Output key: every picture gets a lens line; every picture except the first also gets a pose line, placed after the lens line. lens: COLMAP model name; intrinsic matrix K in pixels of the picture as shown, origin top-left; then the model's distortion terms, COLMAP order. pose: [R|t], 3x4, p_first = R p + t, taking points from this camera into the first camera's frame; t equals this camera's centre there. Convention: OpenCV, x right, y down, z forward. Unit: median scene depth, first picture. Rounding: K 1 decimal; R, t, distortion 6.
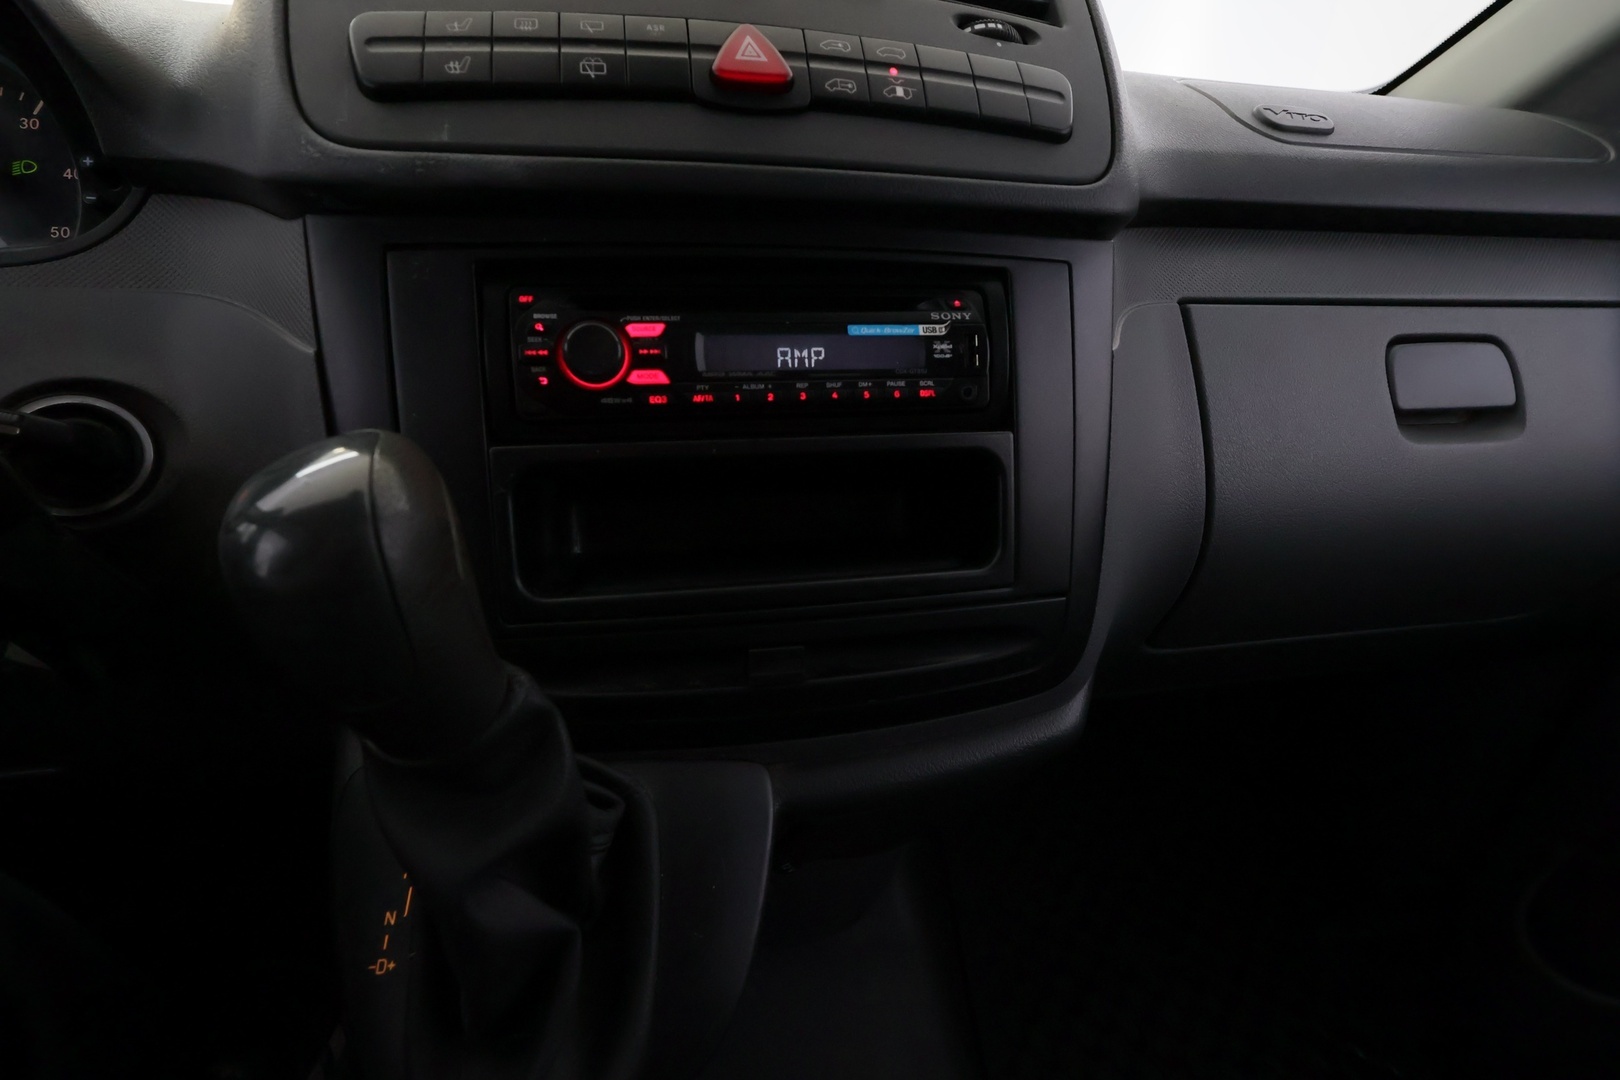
lens RADIAL K [[753.0, 0, 810.8], [0, 753.0, 540.7], [0, 0, 1]] dist [-0.005003, 0.001325]
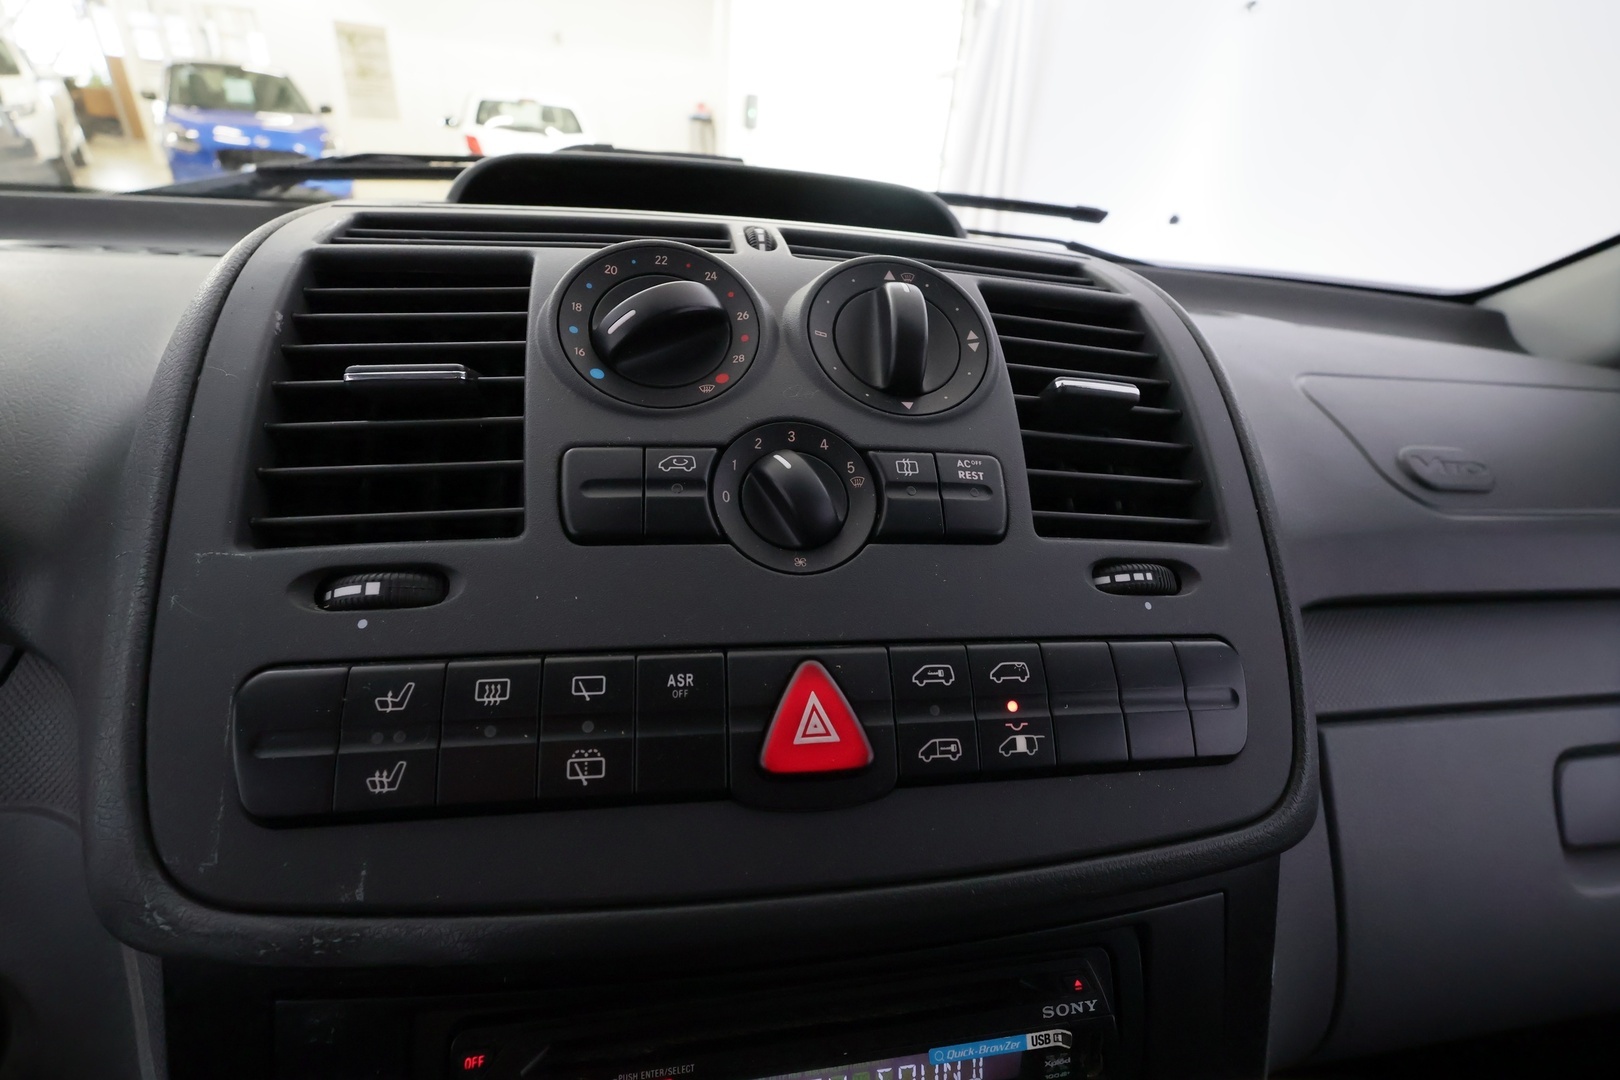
lens RADIAL K [[753.0, 0, 808.3], [0, 753.0, 537.7], [0, 0, 1]] dist [-0.005003, 0.001325]
pose [[0.998639, 0.050936, -0.011252, -0.083400], [-0.051108, 0.998572, -0.015567, -0.770376], [0.010443, 0.016121, 0.999816, 0.289033]]
